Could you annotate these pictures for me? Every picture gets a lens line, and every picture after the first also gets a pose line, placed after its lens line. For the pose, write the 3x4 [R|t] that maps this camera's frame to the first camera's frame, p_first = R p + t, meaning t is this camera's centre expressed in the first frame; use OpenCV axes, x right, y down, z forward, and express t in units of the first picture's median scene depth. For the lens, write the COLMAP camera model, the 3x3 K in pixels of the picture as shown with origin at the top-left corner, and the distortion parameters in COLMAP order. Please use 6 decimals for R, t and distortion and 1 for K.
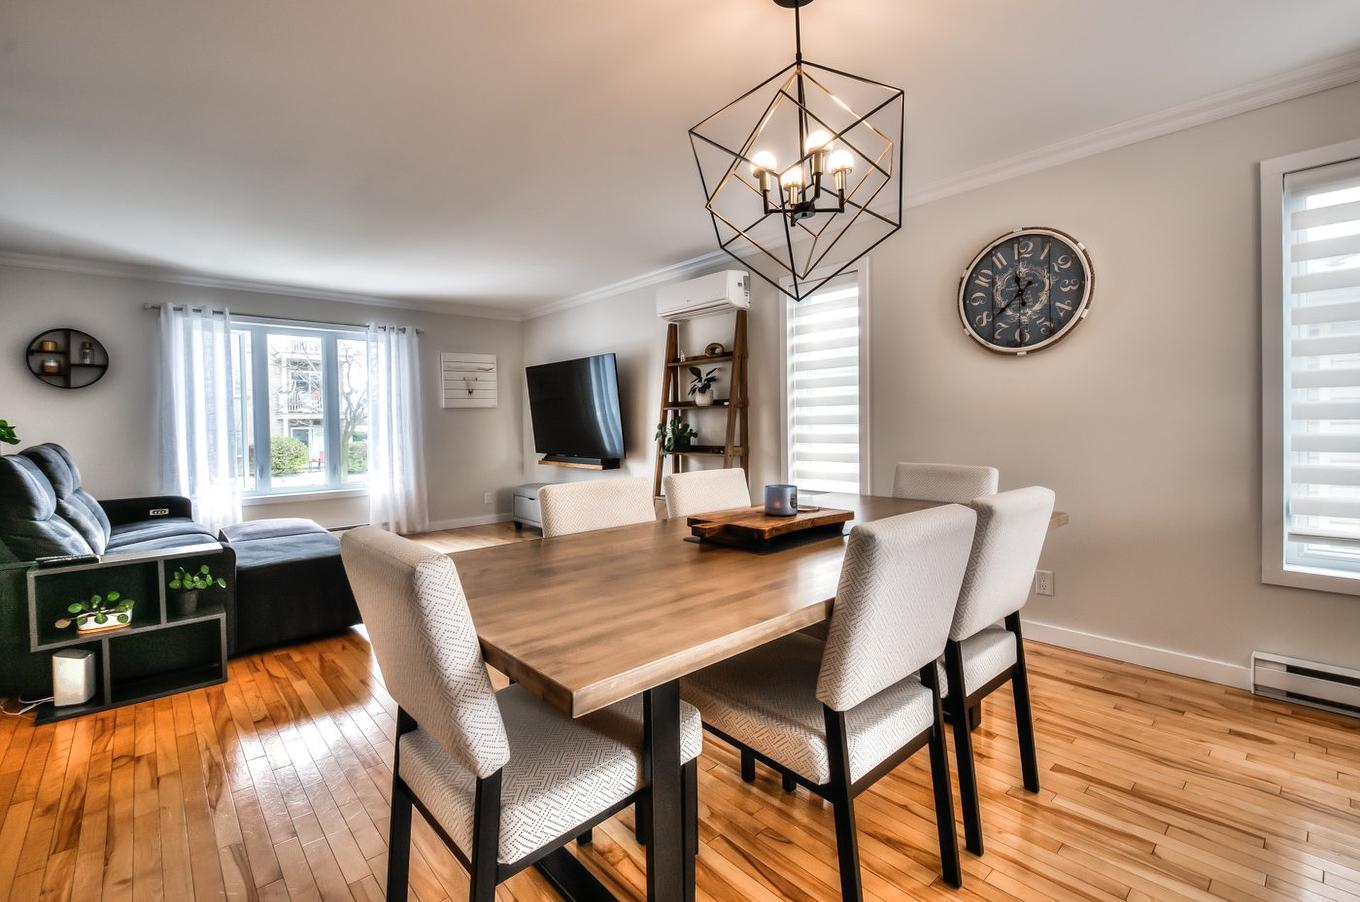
lens RADIAL K [[619.0, 0, 664.6], [0, 619.0, 440.5], [0, 0, 1]] dist [-0.001534, -0.005306]
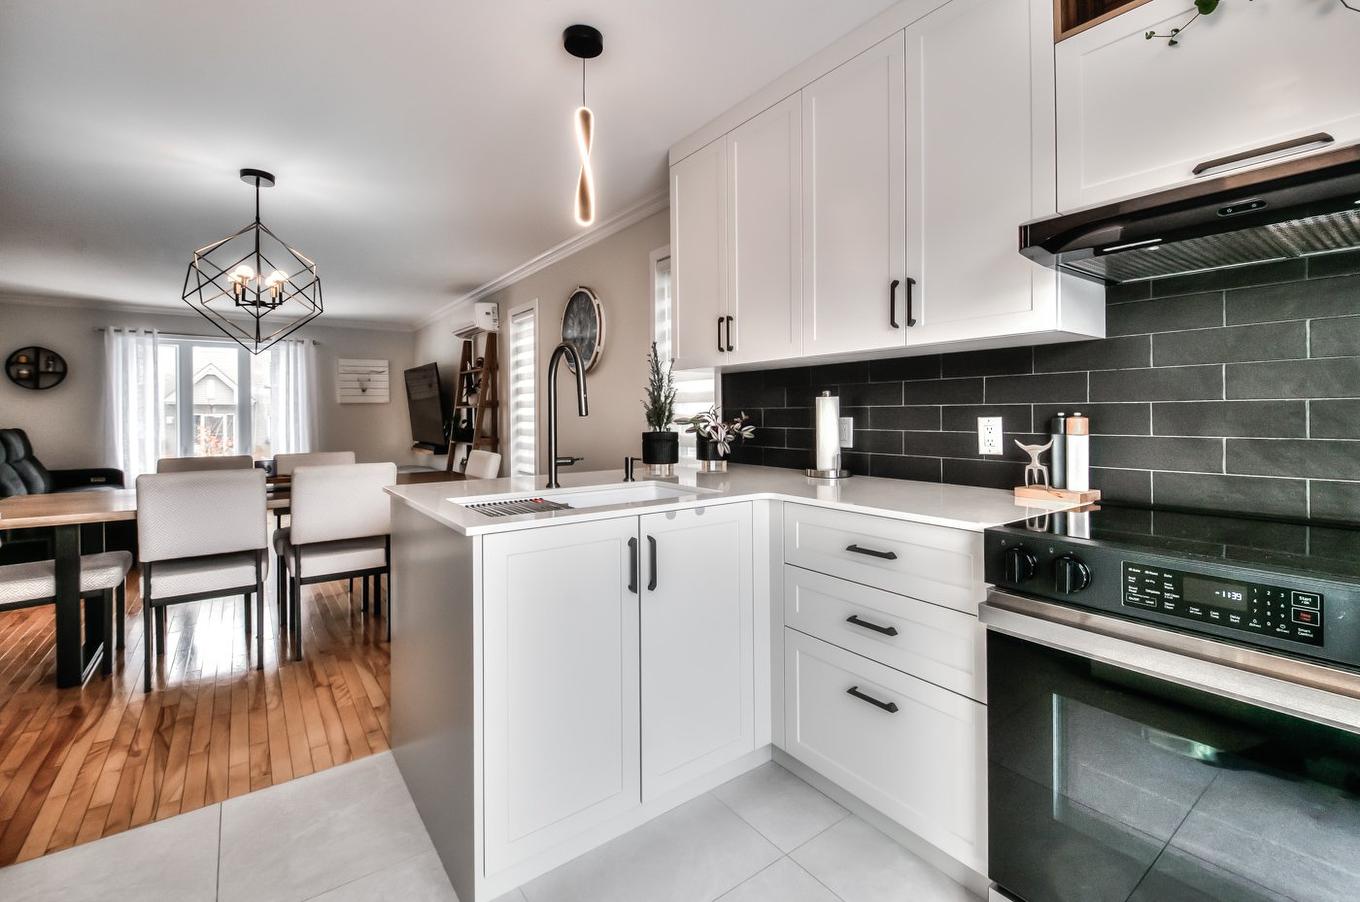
lens RADIAL K [[619.0, 0, 682.7], [0, 619.0, 417.4], [0, 0, 1]] dist [-0.001534, -0.005306]
pose [[0.995642, 0.009488, -0.092774, 0.581503], [-0.011151, 0.999786, -0.017425, -0.012738], [0.092589, 0.018384, 0.995535, -0.231497]]
